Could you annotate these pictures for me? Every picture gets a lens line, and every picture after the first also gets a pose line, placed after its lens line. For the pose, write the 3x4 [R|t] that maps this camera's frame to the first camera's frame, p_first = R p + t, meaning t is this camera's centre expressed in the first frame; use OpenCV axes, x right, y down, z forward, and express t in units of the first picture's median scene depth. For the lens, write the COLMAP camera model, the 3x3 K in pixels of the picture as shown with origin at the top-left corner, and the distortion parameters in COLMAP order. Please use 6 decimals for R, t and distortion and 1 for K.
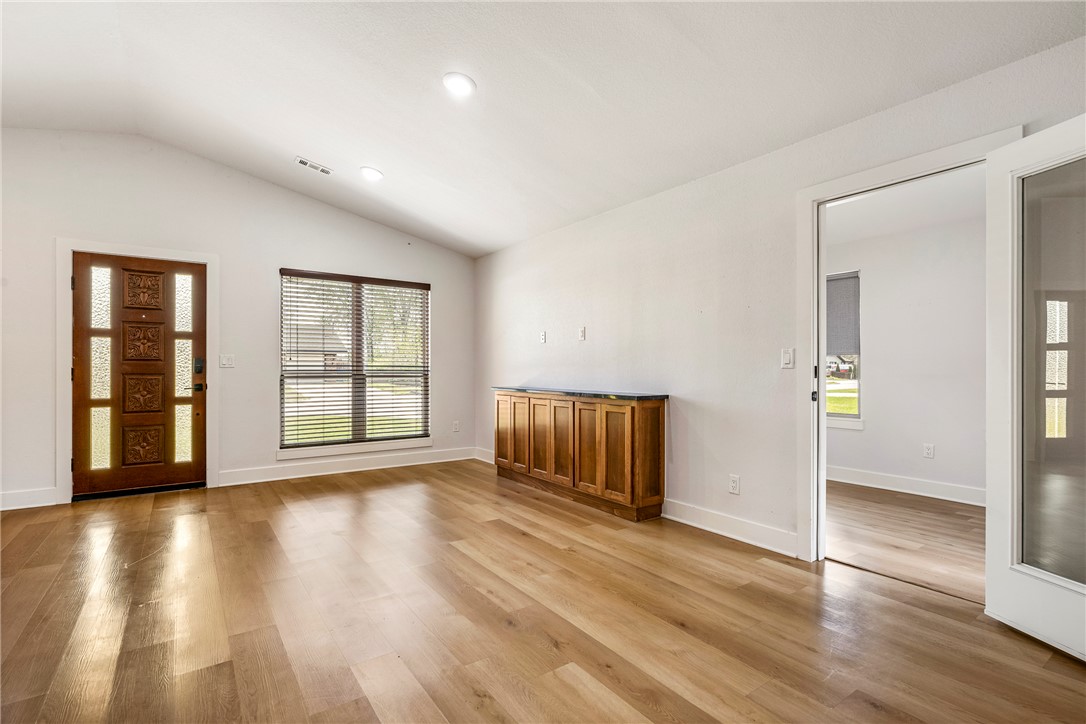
lens RADIAL K [[512.5, 0, 538.9], [0, 512.5, 365.9], [0, 0, 1]] dist [0.000756, -0.001316]
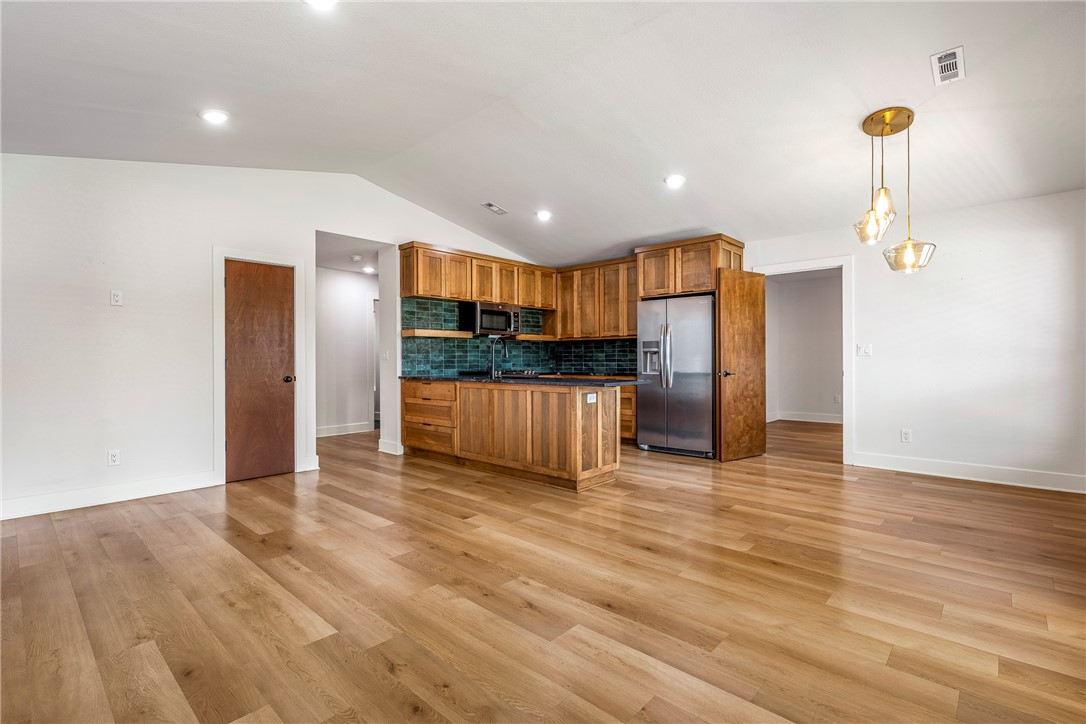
lens RADIAL K [[500.1, 0, 537.9], [0, 500.1, 359.7], [0, 0, 1]] dist [0.000935, -0.000557]
pose [[-0.978359, 0.003648, -0.206882, -0.218621], [0.005011, 0.999969, -0.006064, 0.006103], [0.206853, -0.006969, -0.978347, 1.247016]]
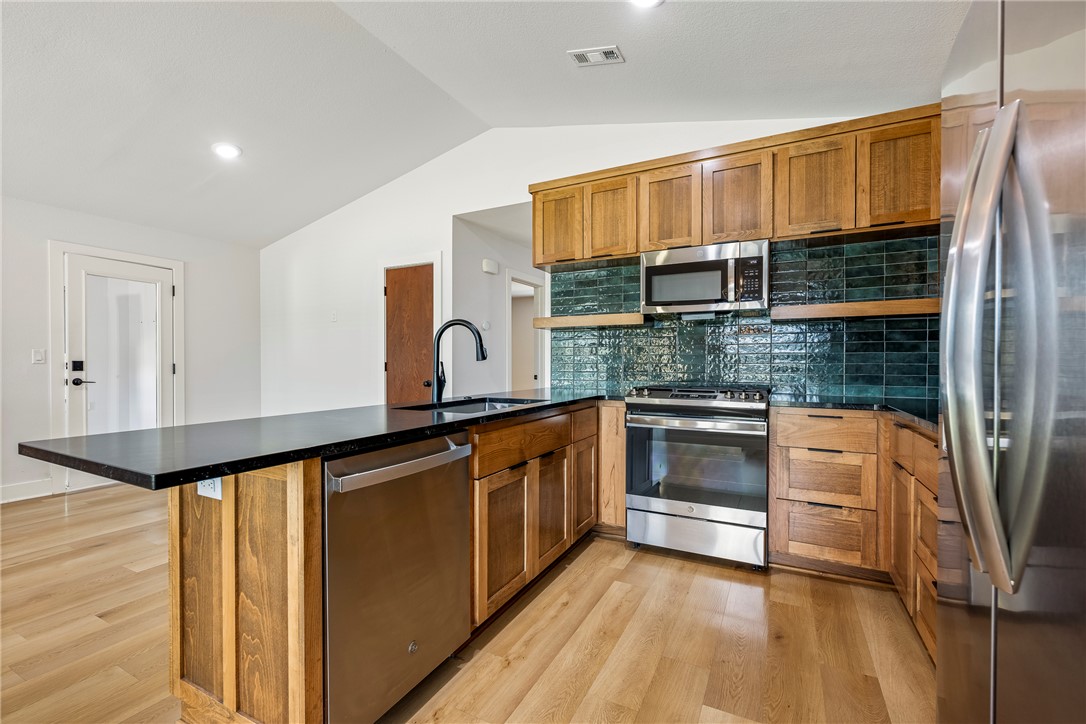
lens RADIAL K [[457.9, 0, 548.5], [0, 457.9, 368.6], [0, 0, 1]] dist [-0.000602, -0.000089]
pose [[-0.468204, -0.017073, 0.883455, -0.894473], [-0.005705, 0.999851, 0.016299, -0.007786], [-0.883602, 0.002591, -0.468232, 0.251377]]
